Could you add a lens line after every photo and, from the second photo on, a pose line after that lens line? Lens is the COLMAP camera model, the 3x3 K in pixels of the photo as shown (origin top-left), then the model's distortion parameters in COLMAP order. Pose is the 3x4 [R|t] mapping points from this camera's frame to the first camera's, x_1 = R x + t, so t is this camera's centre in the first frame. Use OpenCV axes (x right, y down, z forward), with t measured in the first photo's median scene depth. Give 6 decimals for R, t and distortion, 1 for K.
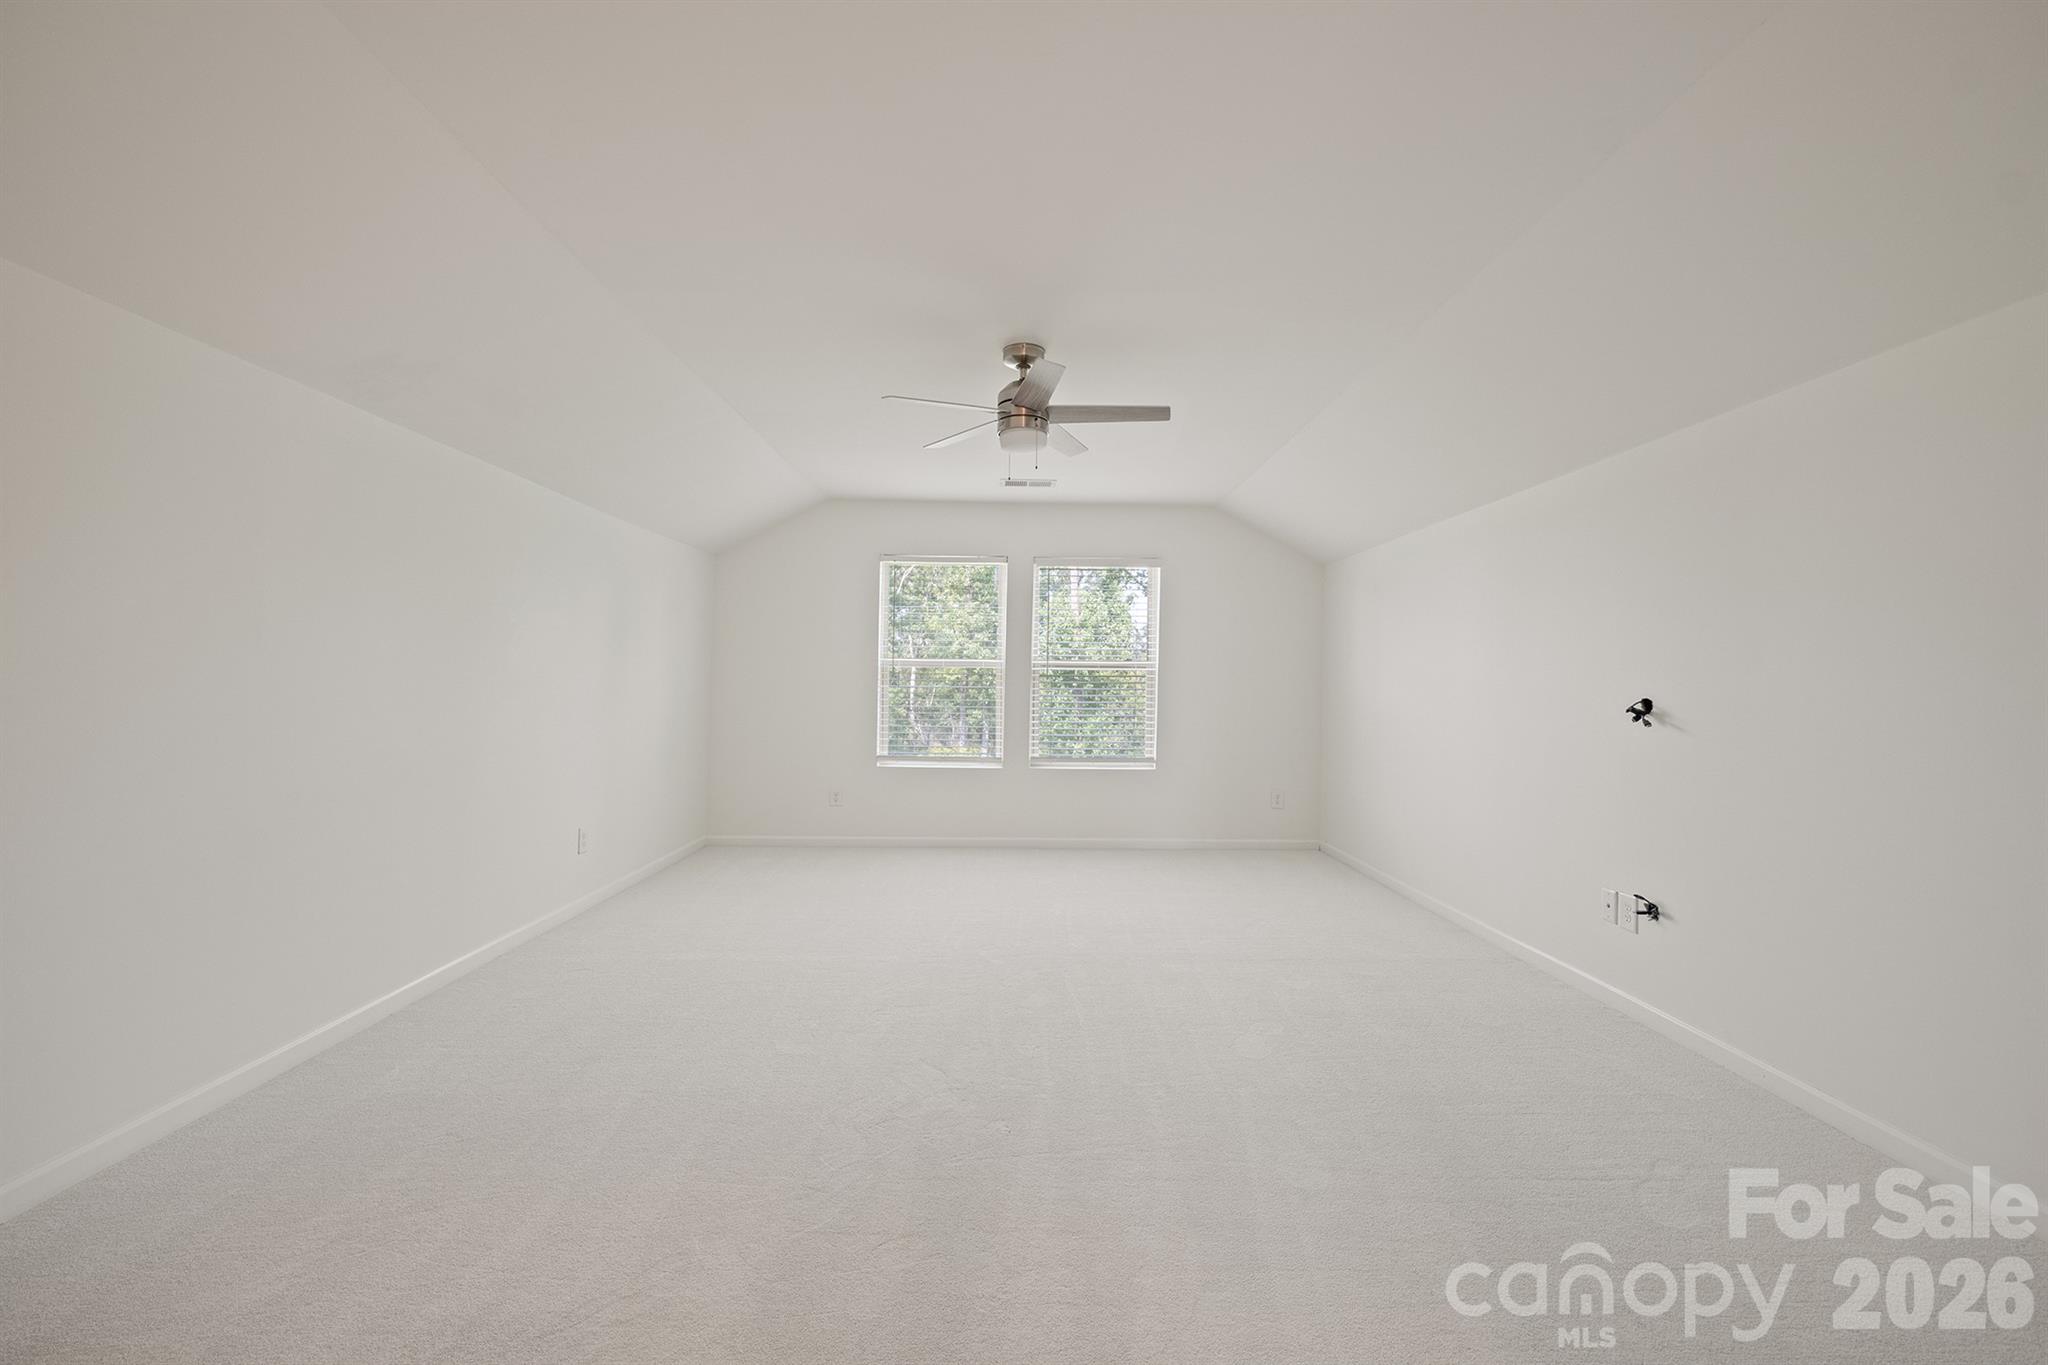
lens RADIAL K [[873.3, 0, 1024.0], [0, 873.3, 682.5], [0, 0, 1]] dist [-0.000583, 0.000069]
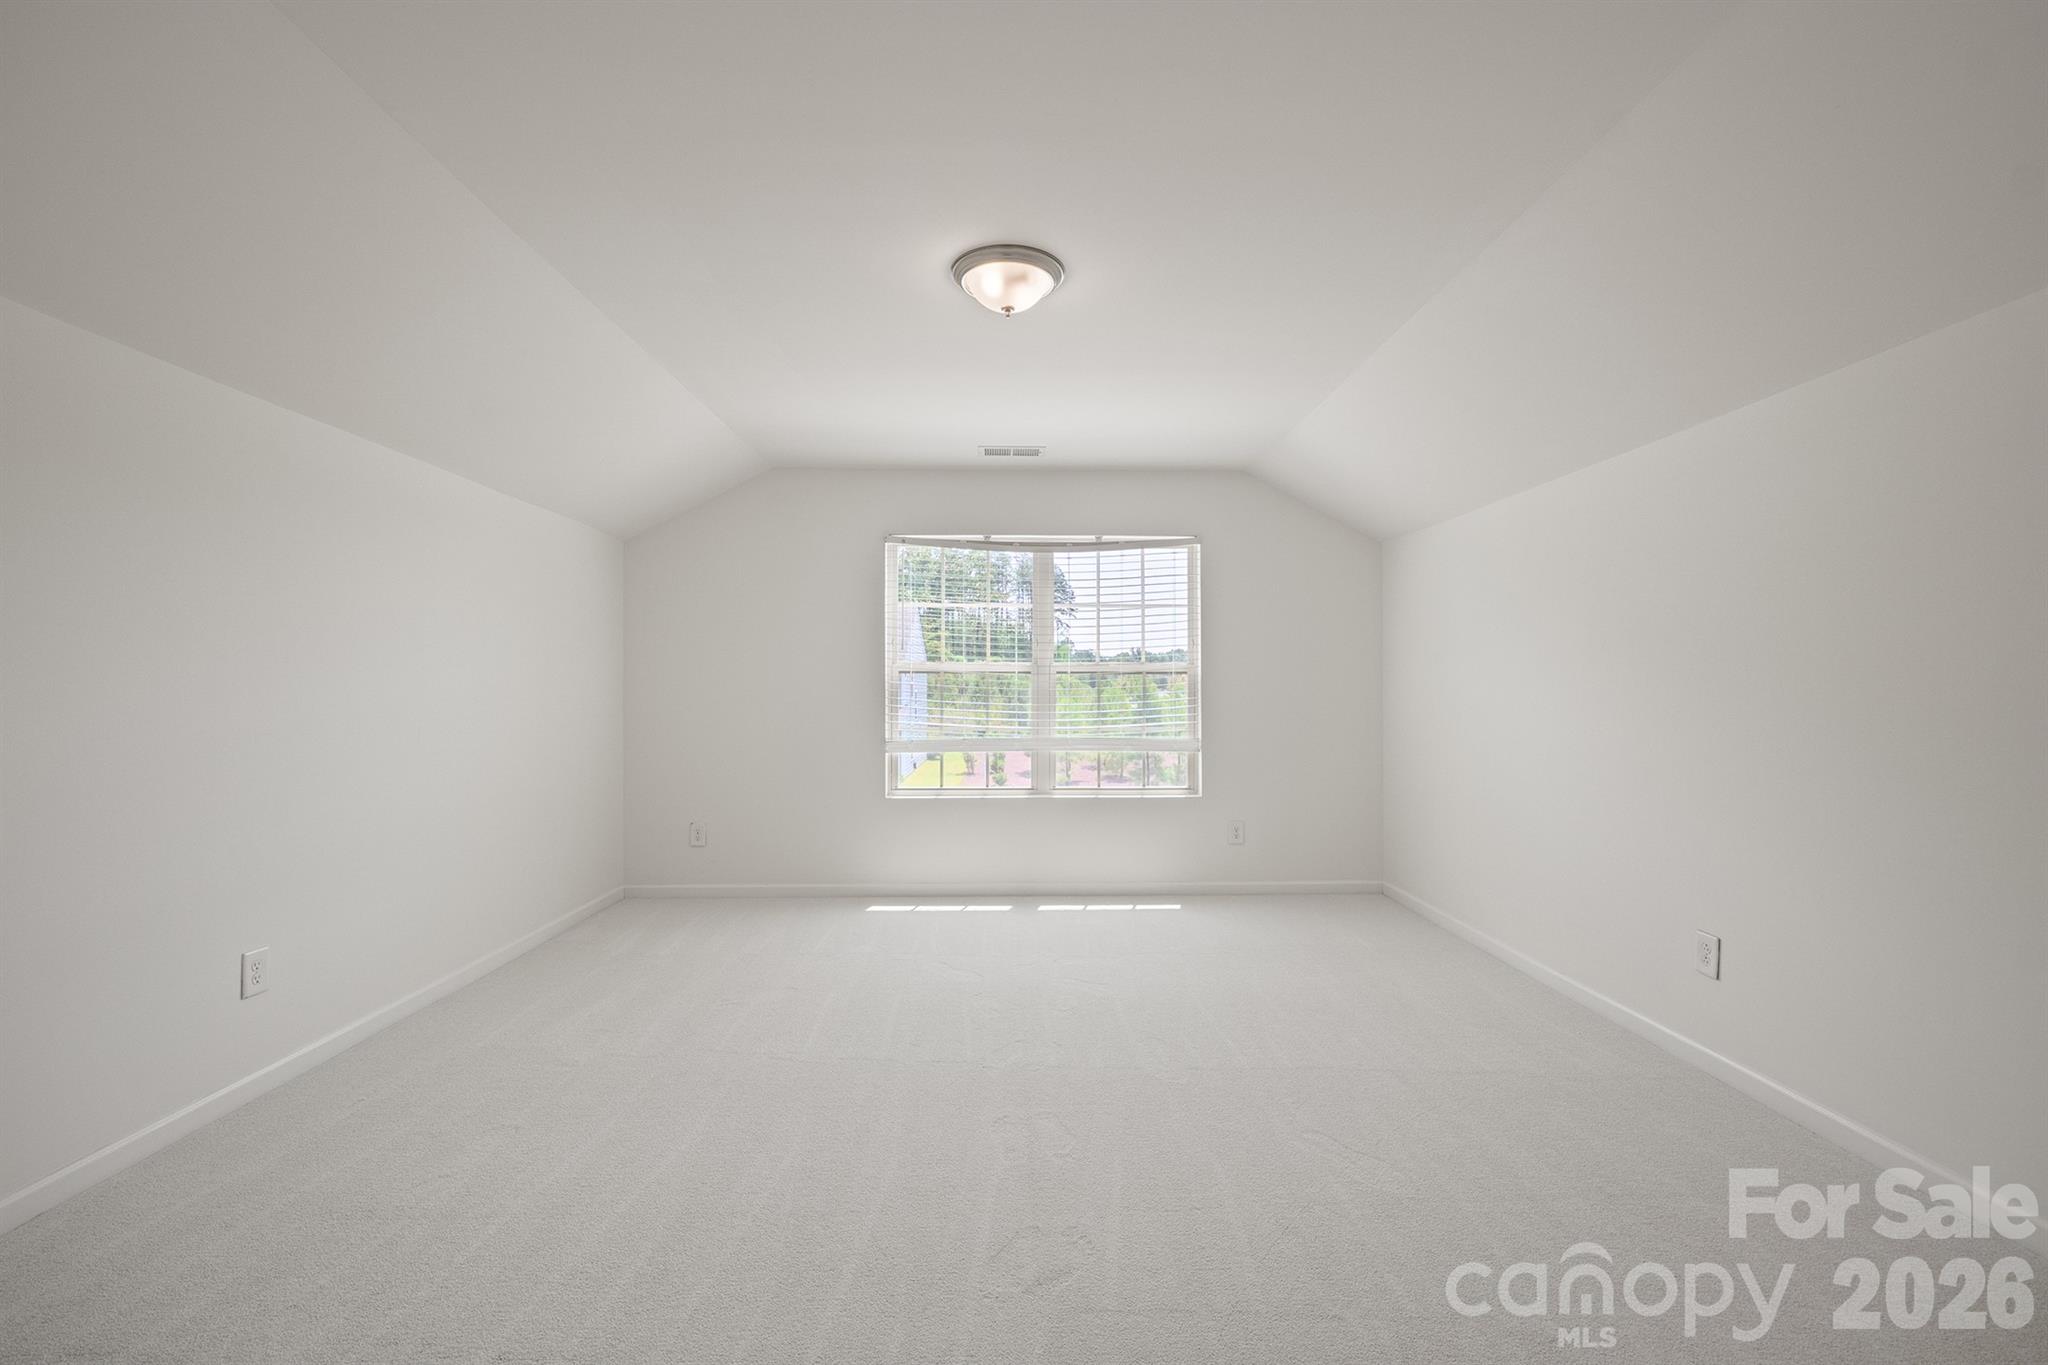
lens RADIAL K [[857.7, 0, 1023.3], [0, 857.7, 678.4], [0, 0, 1]] dist [-0.001220, -0.000549]
pose [[0.999961, -0.008064, 0.003600, 0.009560], [0.008108, 0.999892, -0.012280, -0.005824], [-0.003500, 0.012308, 0.999918, 0.182121]]
